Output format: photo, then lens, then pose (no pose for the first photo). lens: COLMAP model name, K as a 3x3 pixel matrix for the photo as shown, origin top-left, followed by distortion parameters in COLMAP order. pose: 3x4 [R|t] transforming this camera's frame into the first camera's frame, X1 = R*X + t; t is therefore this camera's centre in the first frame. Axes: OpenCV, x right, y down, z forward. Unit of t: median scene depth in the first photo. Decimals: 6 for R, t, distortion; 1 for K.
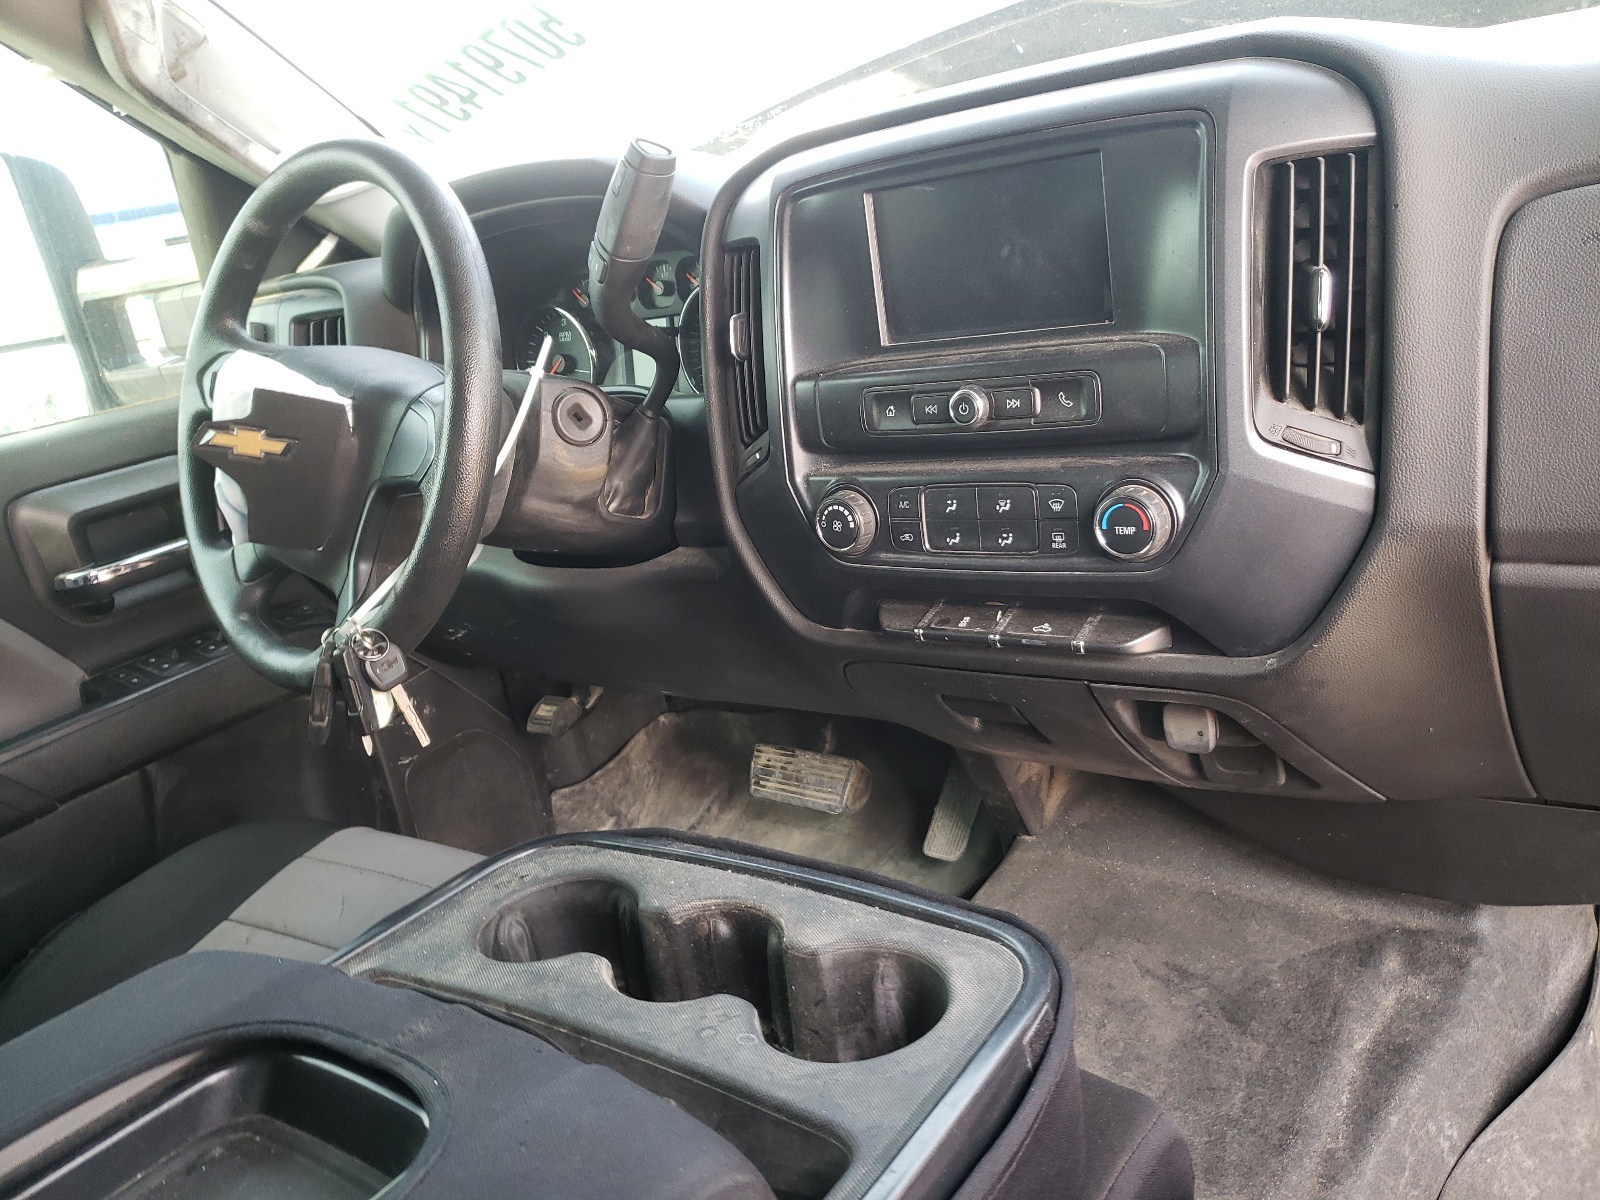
lens RADIAL K [[1206.7, 0, 800.0], [0, 1206.7, 600.0], [0, 0, 1]] dist [-0.058001, -0.000897]
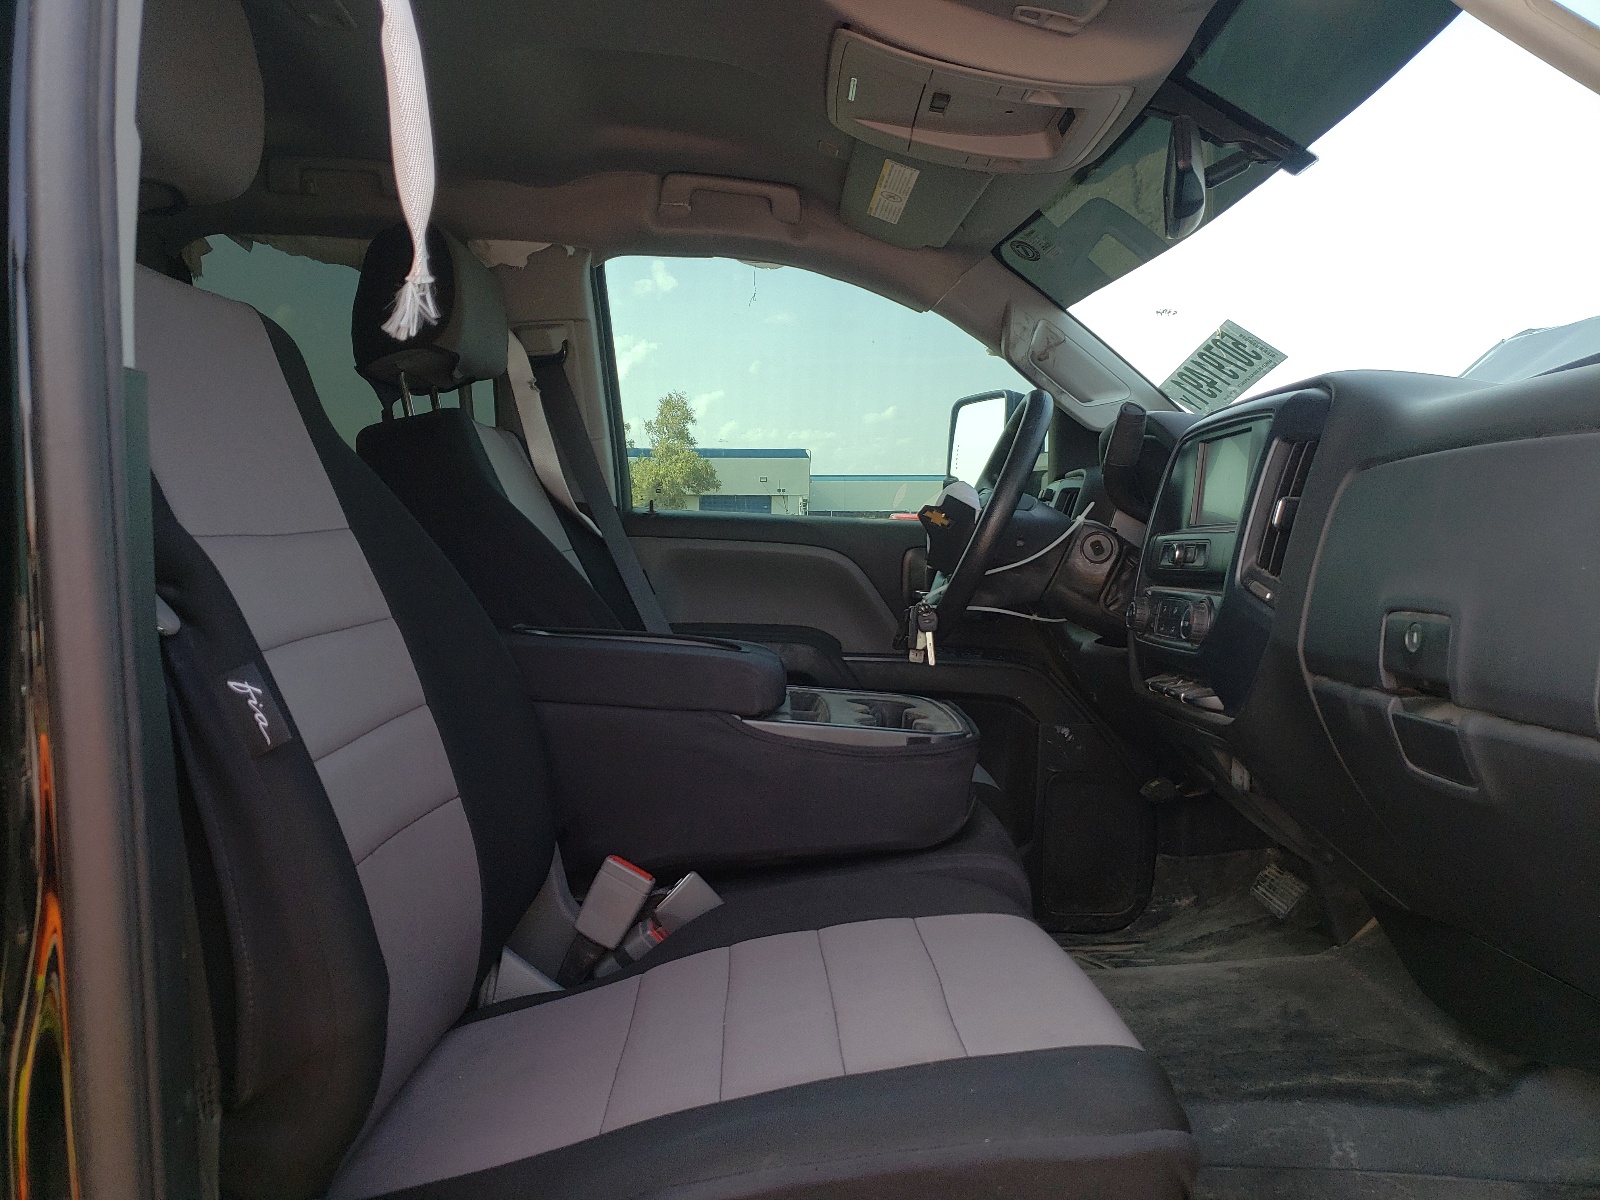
lens RADIAL K [[1206.7, 0, 800.0], [0, 1206.7, 600.0], [0, 0, 1]] dist [-0.058001, -0.000897]
pose [[0.556048, 0.202118, -0.806201, 1.034219], [-0.378713, 0.925051, -0.029290, 0.141560], [0.739856, 0.321605, 0.590917, -0.366068]]
